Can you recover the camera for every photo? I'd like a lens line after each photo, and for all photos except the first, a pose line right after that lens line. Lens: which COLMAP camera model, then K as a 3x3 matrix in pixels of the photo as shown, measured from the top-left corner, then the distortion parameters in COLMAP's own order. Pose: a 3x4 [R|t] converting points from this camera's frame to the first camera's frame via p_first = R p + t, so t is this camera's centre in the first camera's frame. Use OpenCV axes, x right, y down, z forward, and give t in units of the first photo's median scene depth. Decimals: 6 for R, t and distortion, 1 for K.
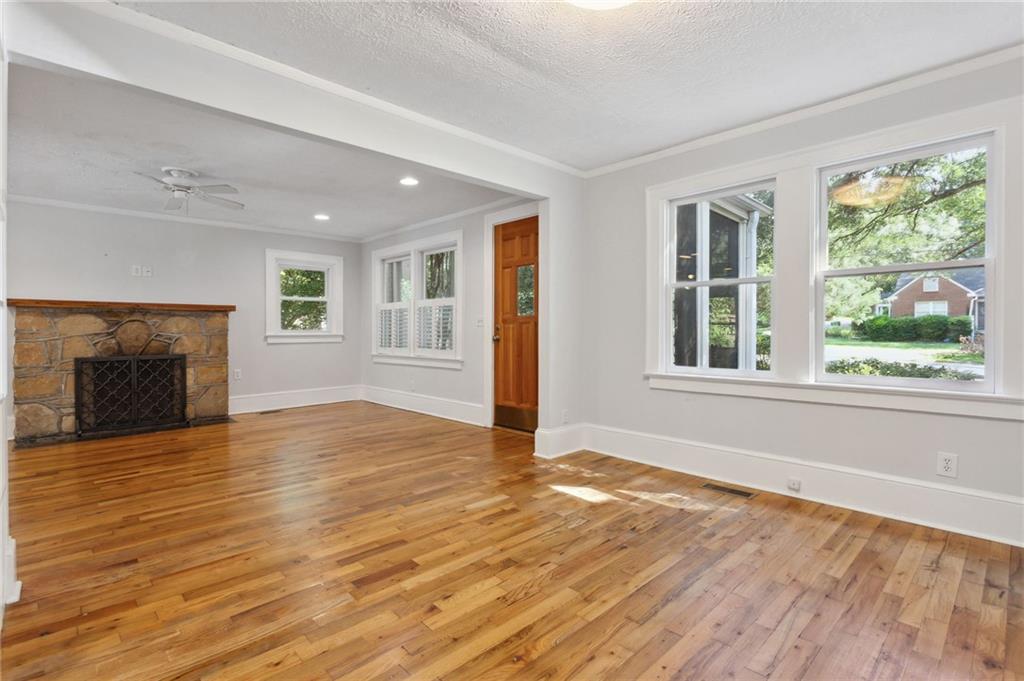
lens RADIAL K [[490.4, 0, 509.1], [0, 490.4, 337.2], [0, 0, 1]] dist [0.002541, -0.000004]
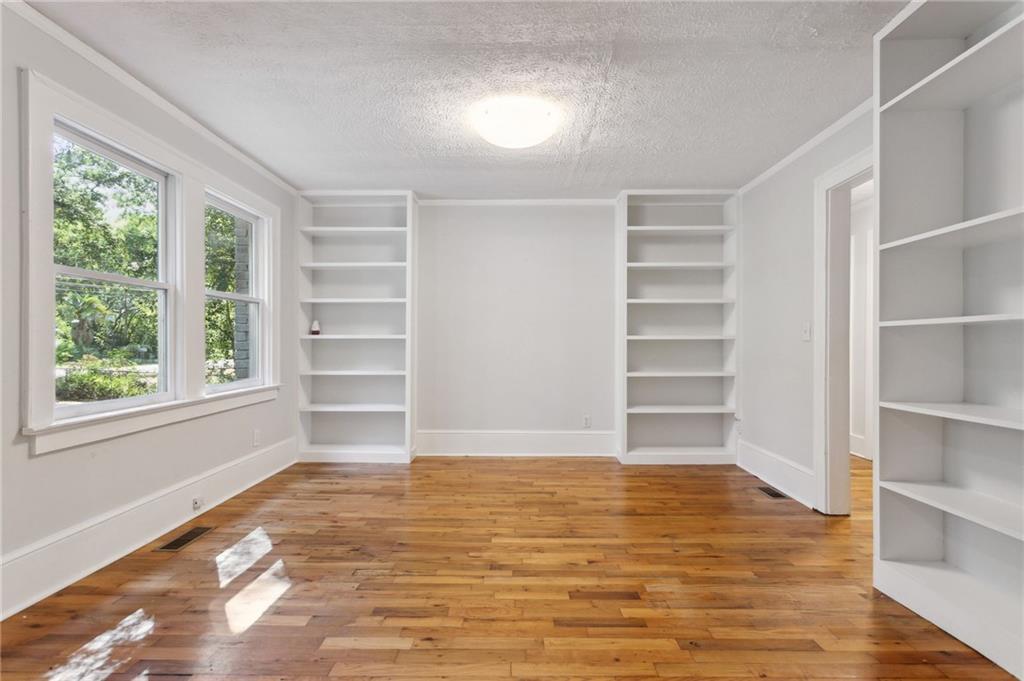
lens RADIAL K [[492.5, 0, 512.0], [0, 492.5, 340.5], [0, 0, 1]] dist [-0.001785, -0.000473]
pose [[-0.719202, 0.007553, 0.694760, -0.334759], [0.010978, 0.999940, 0.000493, -0.010294], [-0.694714, 0.007981, -0.719242, 0.763776]]
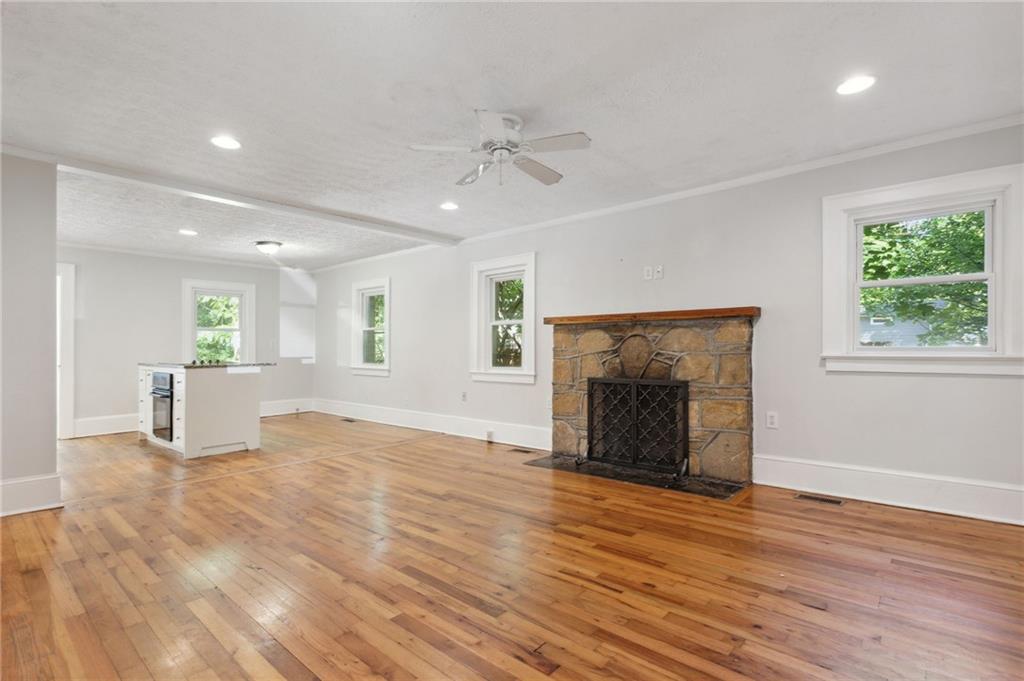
lens RADIAL K [[490.4, 0, 509.1], [0, 490.4, 337.2], [0, 0, 1]] dist [0.002541, -0.000004]
pose [[0.095565, -0.016884, -0.995280, 0.021511], [-0.006824, 0.999822, -0.017616, -0.015756], [0.995400, 0.008475, 0.095433, 0.748968]]
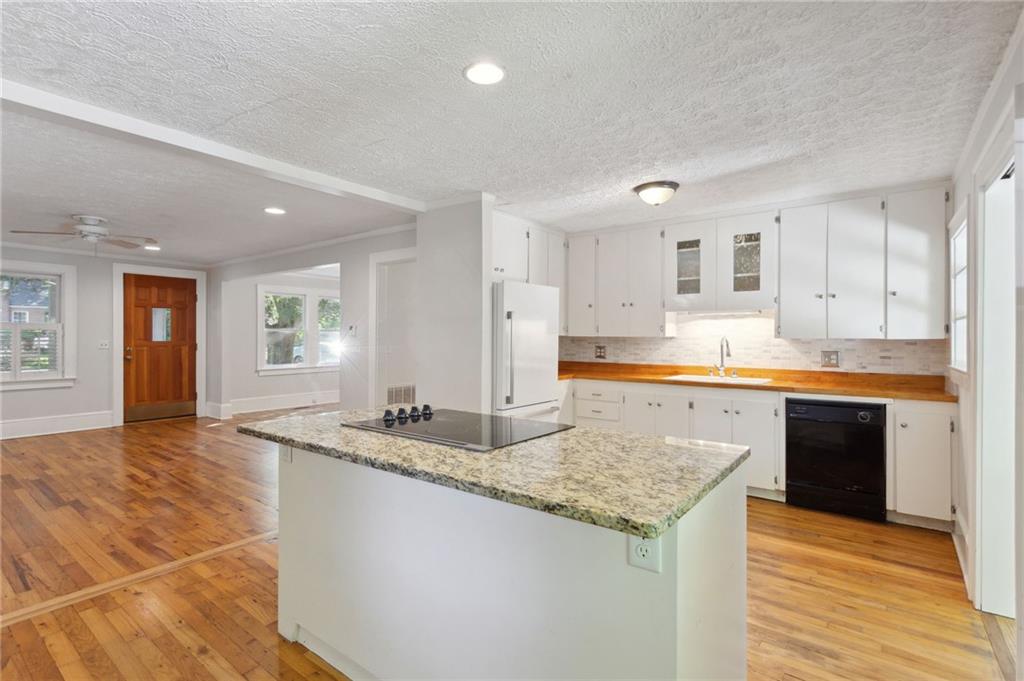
lens RADIAL K [[490.4, 0, 509.1], [0, 490.4, 337.2], [0, 0, 1]] dist [0.002541, -0.000004]
pose [[-0.161142, 0.002561, 0.986928, -1.534136], [0.007874, 0.999968, -0.001309, -0.043911], [-0.986900, 0.007561, -0.161157, 0.188072]]
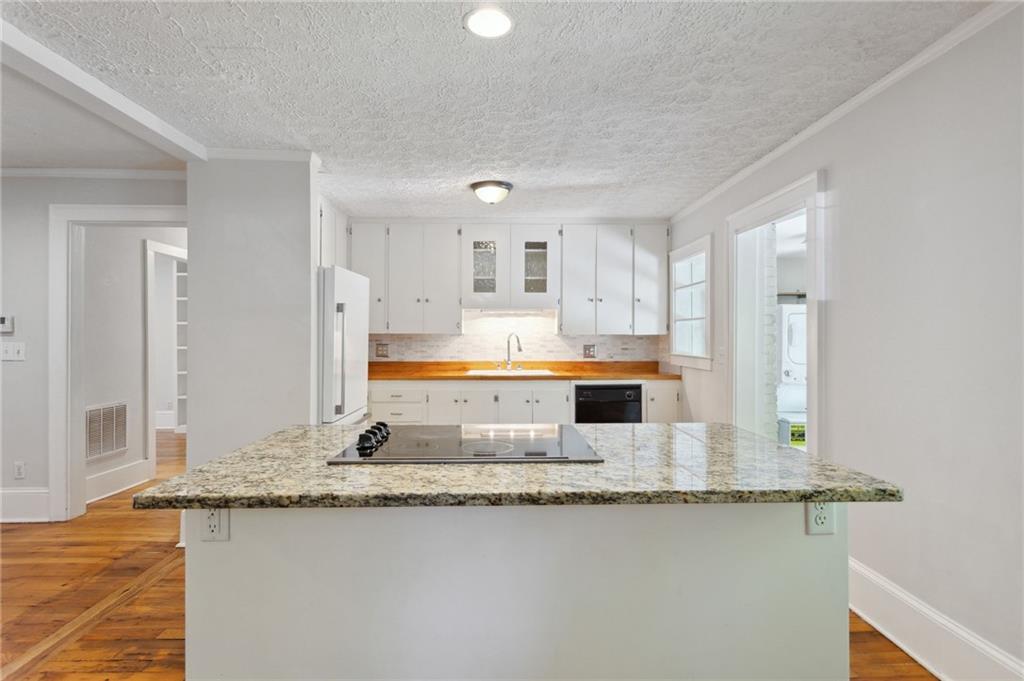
lens RADIAL K [[497.9, 0, 509.7], [0, 497.9, 334.1], [0, 0, 1]] dist [0.000618, 0.000690]
pose [[-0.743868, 0.005036, 0.668307, -1.375604], [0.010130, 0.999942, 0.003741, -0.045131], [-0.668250, 0.009552, -0.743876, 0.393233]]
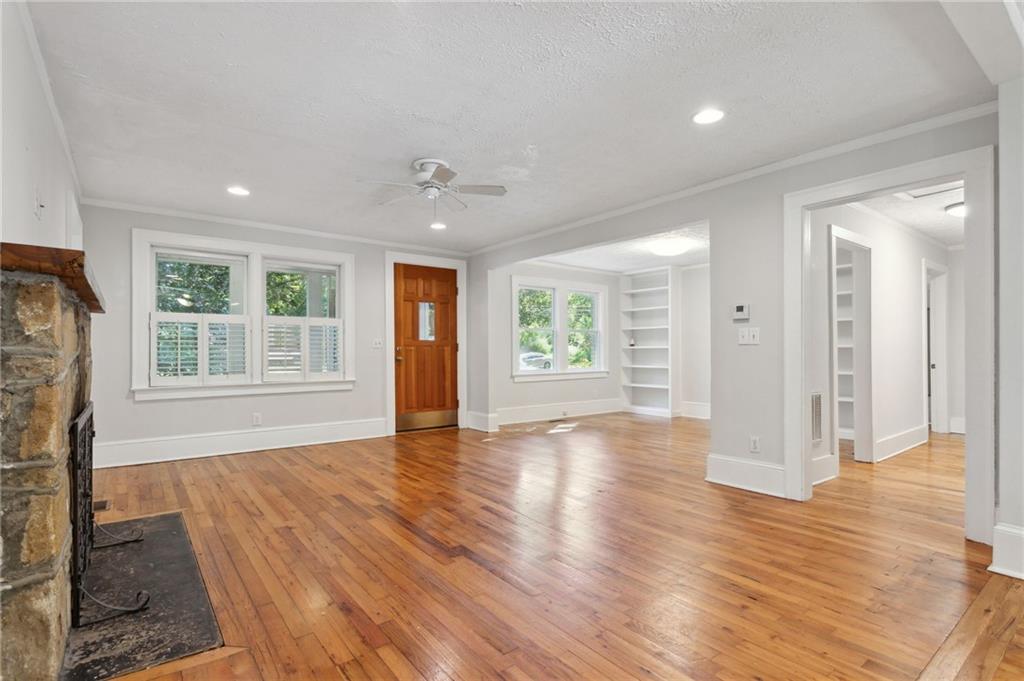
lens RADIAL K [[497.6, 0, 509.9], [0, 497.6, 345.0], [0, 0, 1]] dist [0.001816, 0.000235]
pose [[0.098636, 0.014816, 0.995013, -1.206188], [0.013938, 0.999771, -0.016269, -0.006454], [-0.995026, 0.015473, 0.098407, 0.618281]]
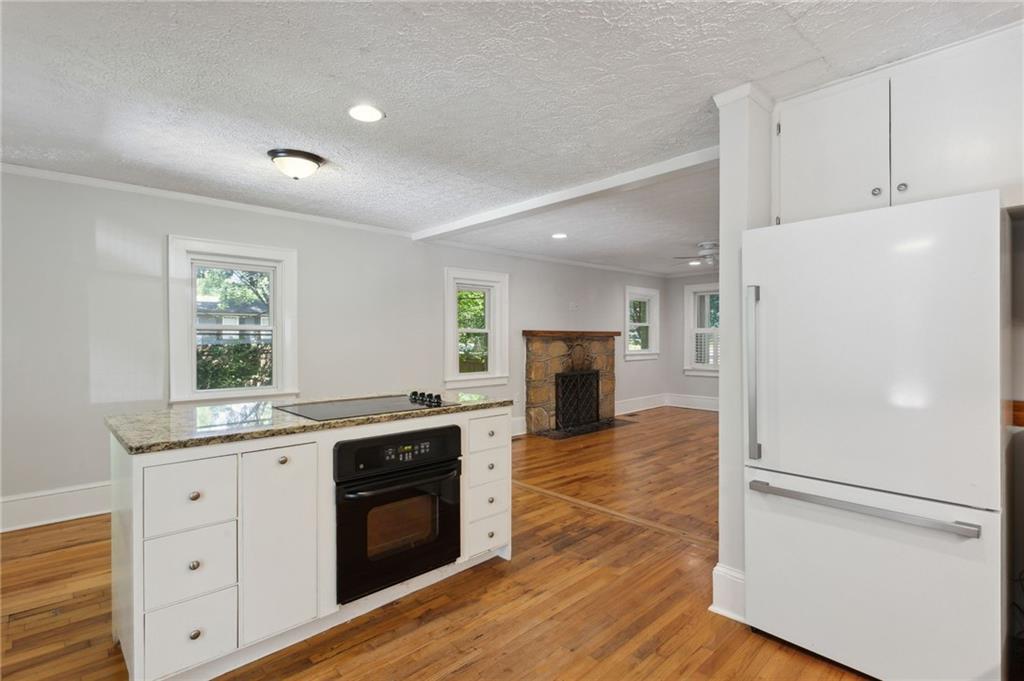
lens RADIAL K [[497.6, 0, 509.9], [0, 497.6, 345.0], [0, 0, 1]] dist [0.001816, 0.000235]
pose [[0.999997, 0.002279, 0.000979, -0.991637], [-0.002281, 0.999996, 0.001943, -0.036677], [-0.000975, -0.001945, 0.999998, -0.348643]]
